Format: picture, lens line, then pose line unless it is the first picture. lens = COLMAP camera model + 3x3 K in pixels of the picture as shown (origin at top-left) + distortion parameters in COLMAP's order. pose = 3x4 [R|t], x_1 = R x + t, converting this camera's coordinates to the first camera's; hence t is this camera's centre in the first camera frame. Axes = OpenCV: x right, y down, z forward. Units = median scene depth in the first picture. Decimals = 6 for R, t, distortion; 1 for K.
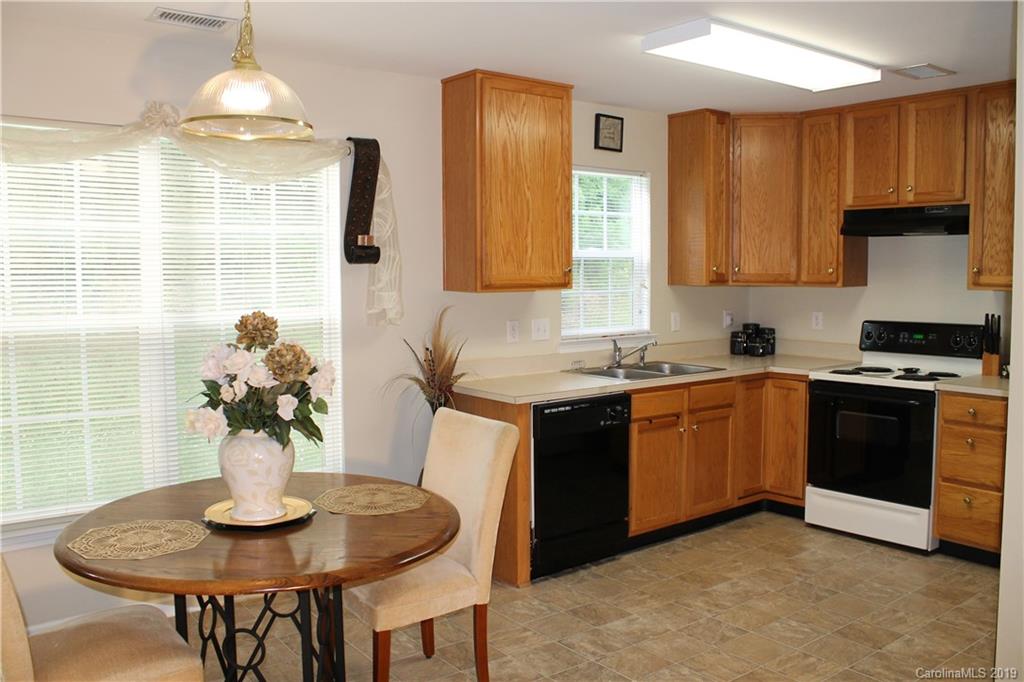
lens RADIAL K [[864.4, 0, 516.1], [0, 864.4, 338.5], [0, 0, 1]] dist [-0.158510, 0.103012]
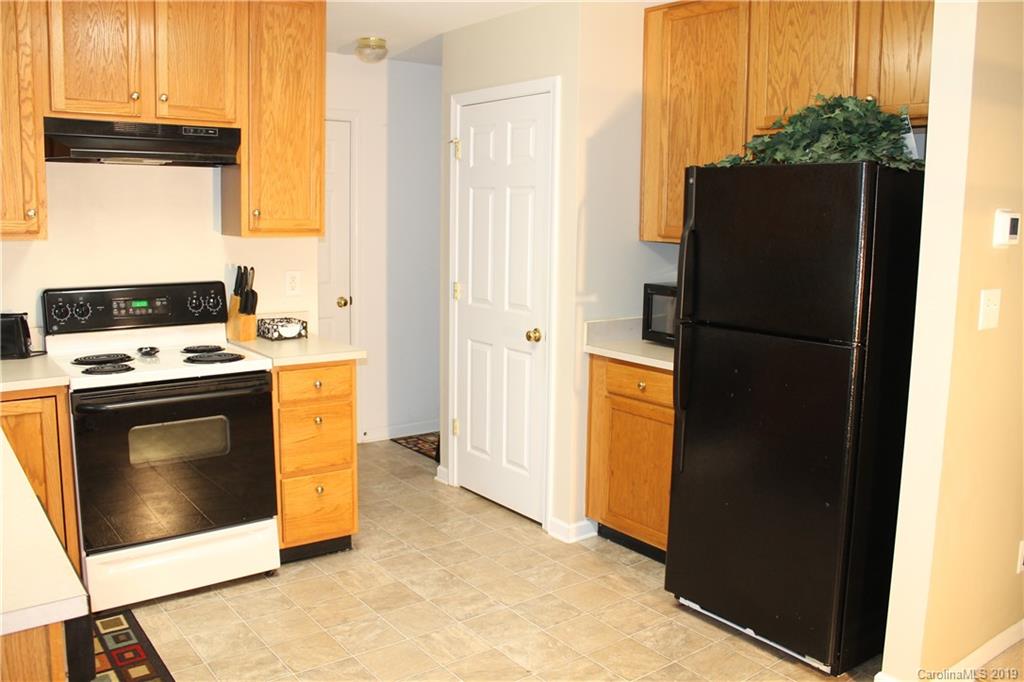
lens RADIAL K [[864.4, 0, 510.4], [0, 864.4, 336.4], [0, 0, 1]] dist [-0.158510, 0.103012]
pose [[0.006769, -0.132148, 0.991207, -0.123394], [0.062734, 0.989333, 0.131470, -0.025276], [-0.998007, 0.061293, 0.014987, 0.335310]]
